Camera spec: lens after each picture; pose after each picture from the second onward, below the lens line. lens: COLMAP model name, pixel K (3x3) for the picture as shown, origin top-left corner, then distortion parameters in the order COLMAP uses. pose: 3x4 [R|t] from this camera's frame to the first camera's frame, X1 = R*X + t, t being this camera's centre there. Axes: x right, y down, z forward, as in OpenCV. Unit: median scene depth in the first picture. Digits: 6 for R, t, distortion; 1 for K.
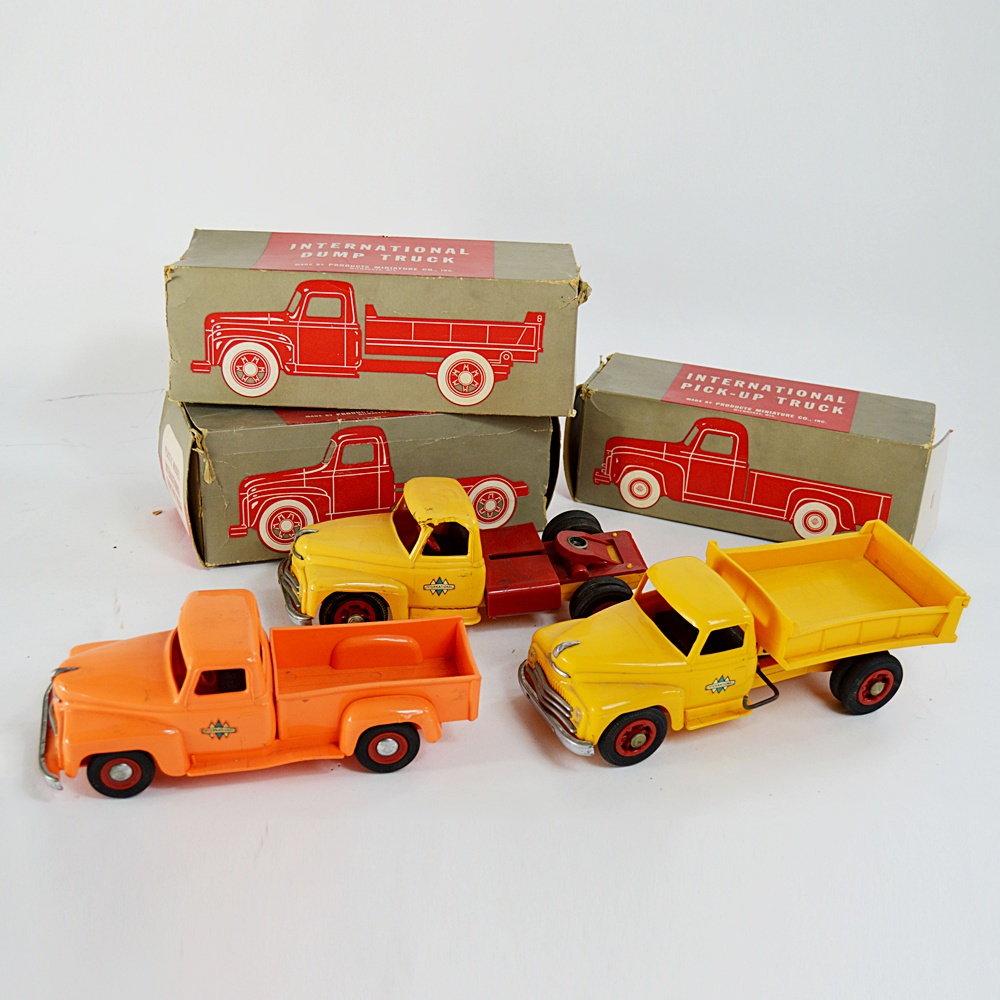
lens RADIAL K [[1491.5, 0, 500.0], [0, 1491.5, 500.0], [0, 0, 1]] dist [-0.025846, -0.018521]
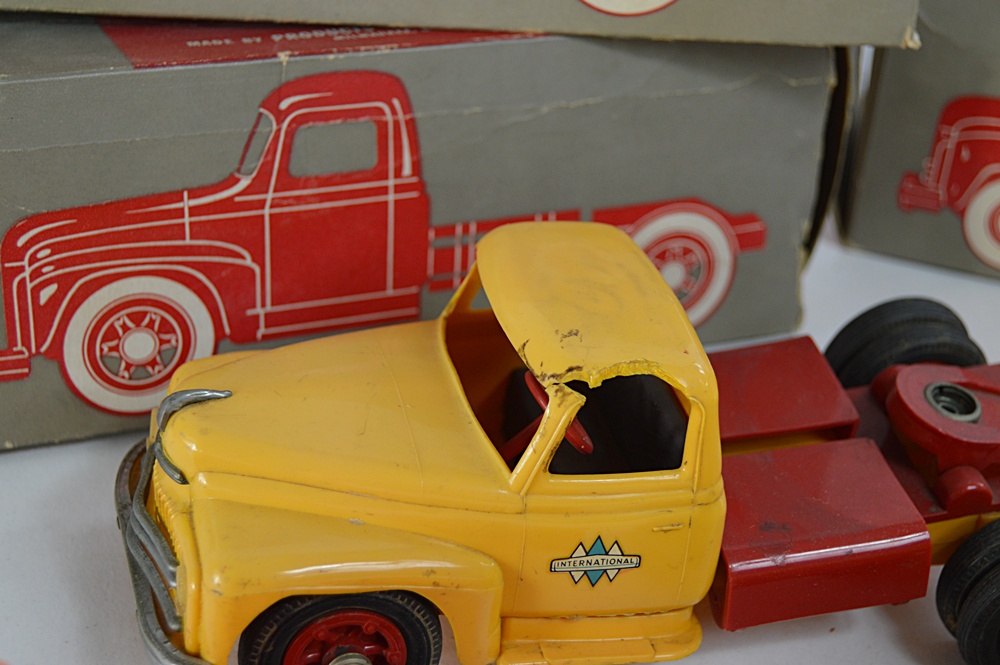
lens RADIAL K [[1834.3, 0, 500.0], [0, 1834.3, 332.5], [0, 0, 1]] dist [-0.020816, -0.040951]
pose [[0.999233, -0.001498, 0.039124, -0.072960], [-0.002924, 0.993620, 0.112744, -0.037055], [-0.039044, -0.112772, 0.992854, 0.554560]]
